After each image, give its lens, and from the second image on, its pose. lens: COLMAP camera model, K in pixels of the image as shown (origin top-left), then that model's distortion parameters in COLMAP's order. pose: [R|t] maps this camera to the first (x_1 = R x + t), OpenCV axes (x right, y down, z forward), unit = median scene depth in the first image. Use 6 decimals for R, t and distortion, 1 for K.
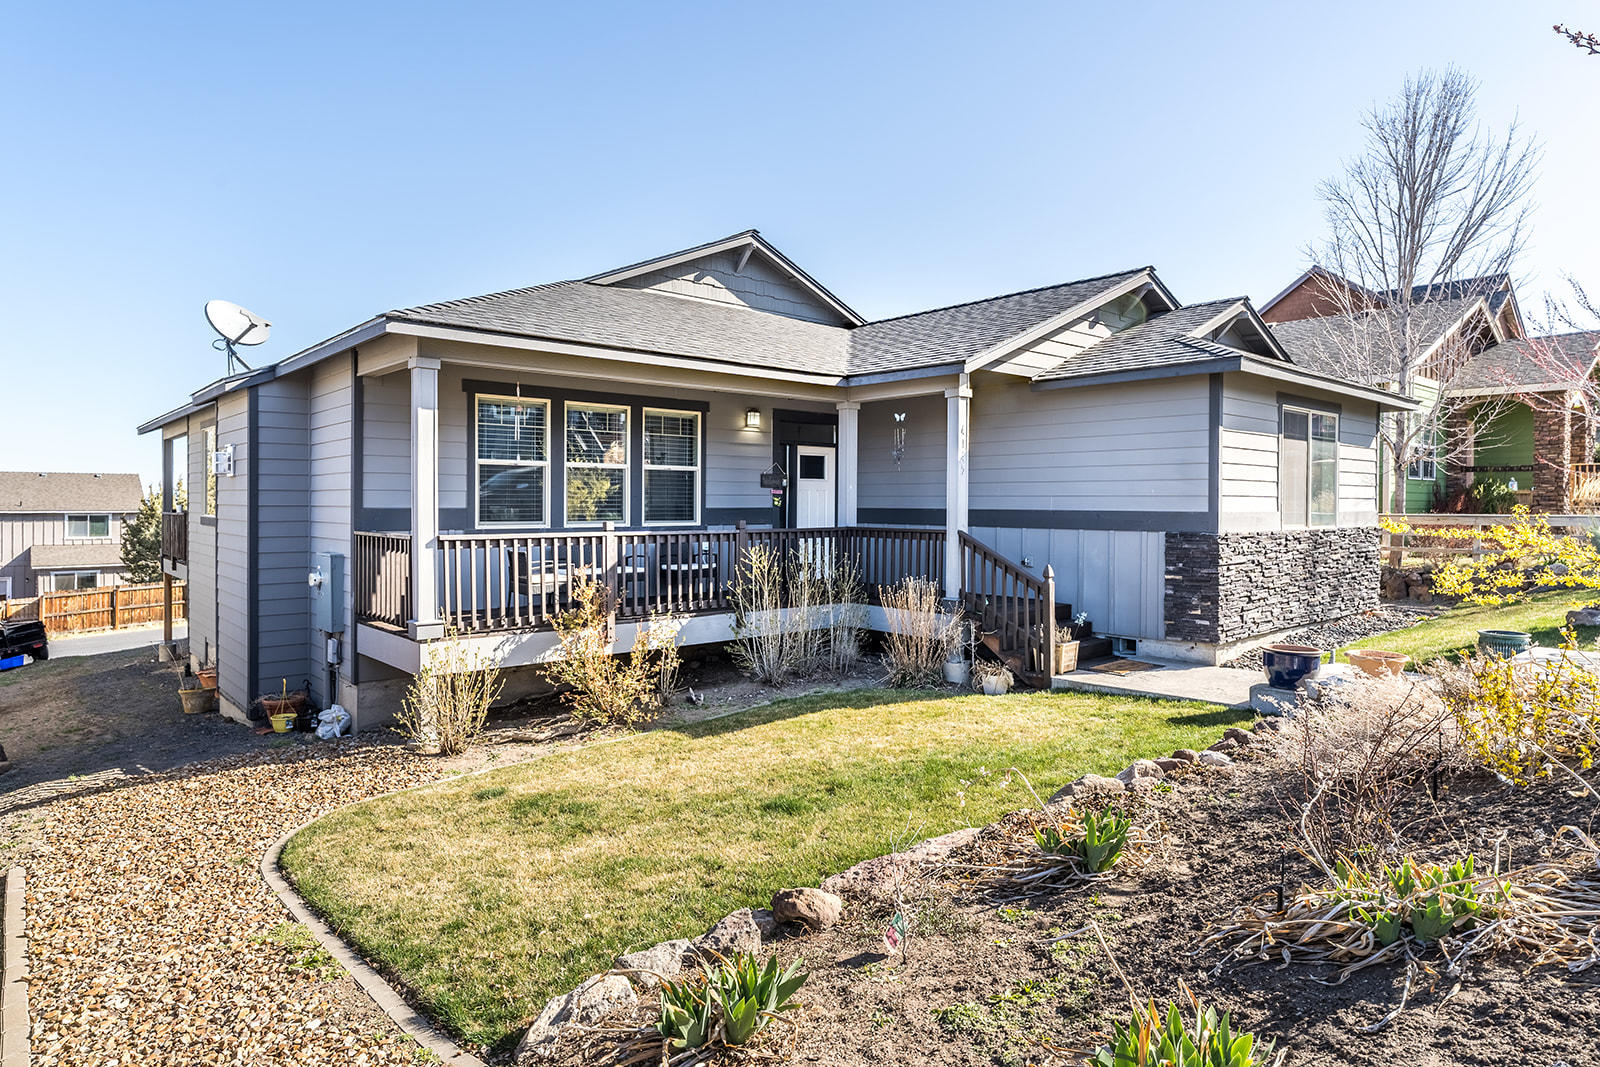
lens RADIAL K [[949.3, 0, 799.4], [0, 949.3, 525.8], [0, 0, 1]] dist [0.044086, -0.003110]
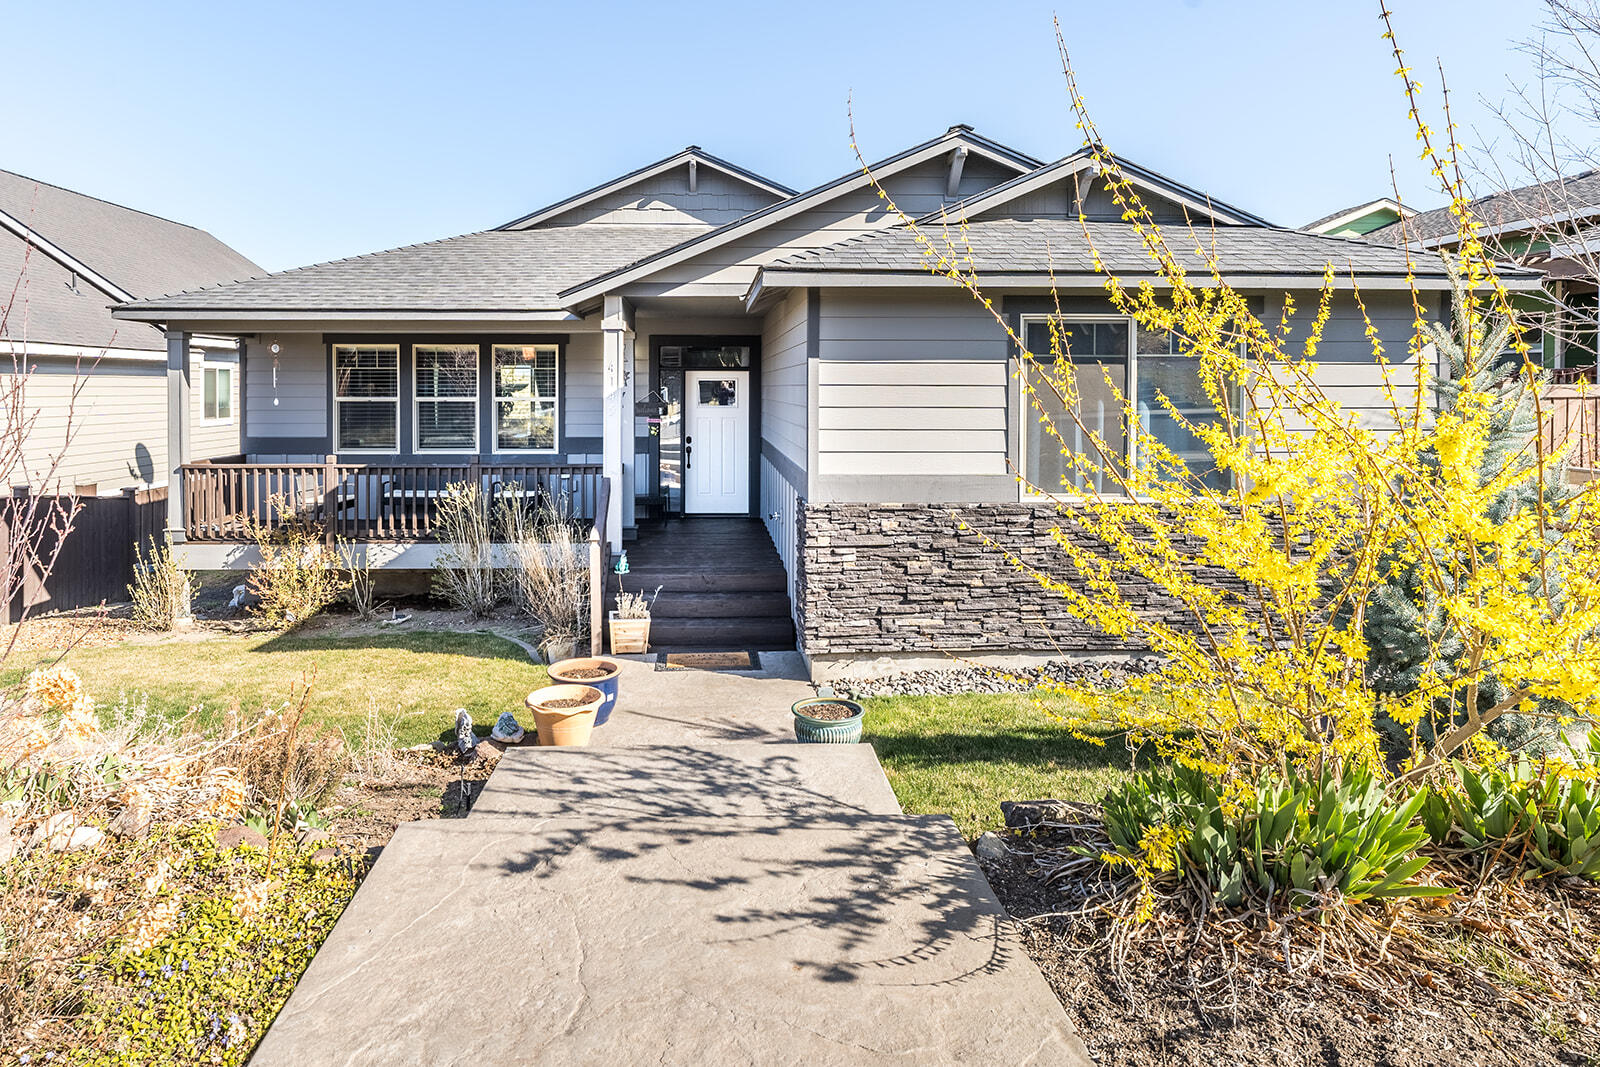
lens RADIAL K [[811.7, 0, 800.1], [0, 811.7, 533.0], [0, 0, 1]] dist [-0.040080, -0.000429]
pose [[0.783327, 0.088170, -0.615325, 0.646978], [-0.016099, 0.992435, 0.121711, -0.026665], [0.621402, -0.085433, 0.778820, 0.468876]]
